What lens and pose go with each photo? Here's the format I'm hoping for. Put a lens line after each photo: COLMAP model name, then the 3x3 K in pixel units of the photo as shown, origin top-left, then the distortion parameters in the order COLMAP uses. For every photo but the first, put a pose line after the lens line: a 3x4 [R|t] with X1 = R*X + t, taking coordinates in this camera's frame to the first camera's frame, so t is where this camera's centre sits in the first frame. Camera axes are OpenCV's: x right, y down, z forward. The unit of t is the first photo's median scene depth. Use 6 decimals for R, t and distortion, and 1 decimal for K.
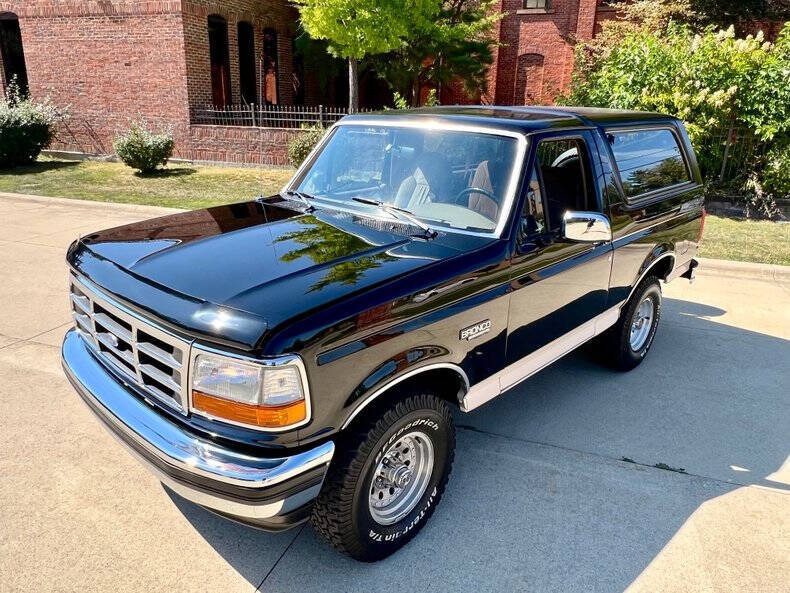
lens RADIAL K [[565.2, 0, 395.0], [0, 565.2, 296.5], [0, 0, 1]] dist [0.003957, -0.000787]
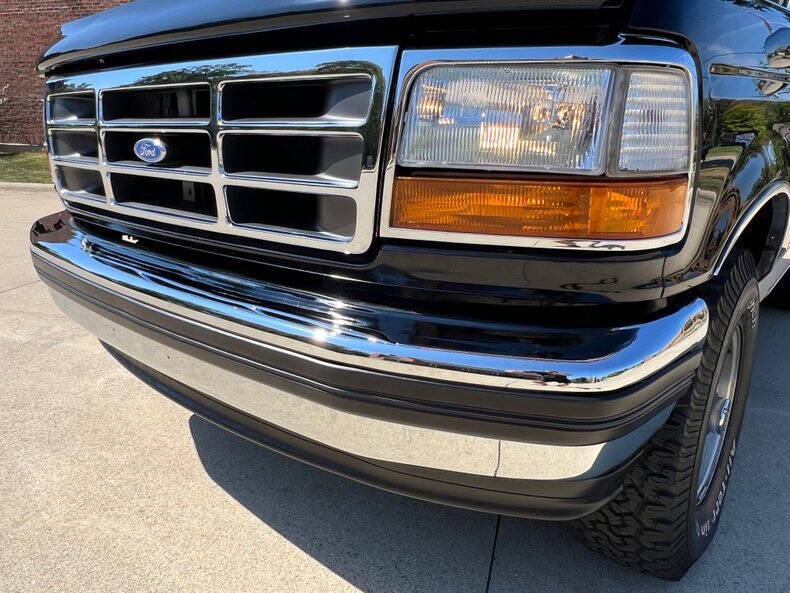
lens RADIAL K [[565.2, 0, 395.0], [0, 565.2, 296.5], [0, 0, 1]] dist [0.003957, -0.000787]
pose [[0.996000, -0.037392, 0.081148, -0.290543], [0.040488, 0.998500, -0.036847, 0.197219], [-0.079649, 0.039985, 0.996021, 0.436629]]
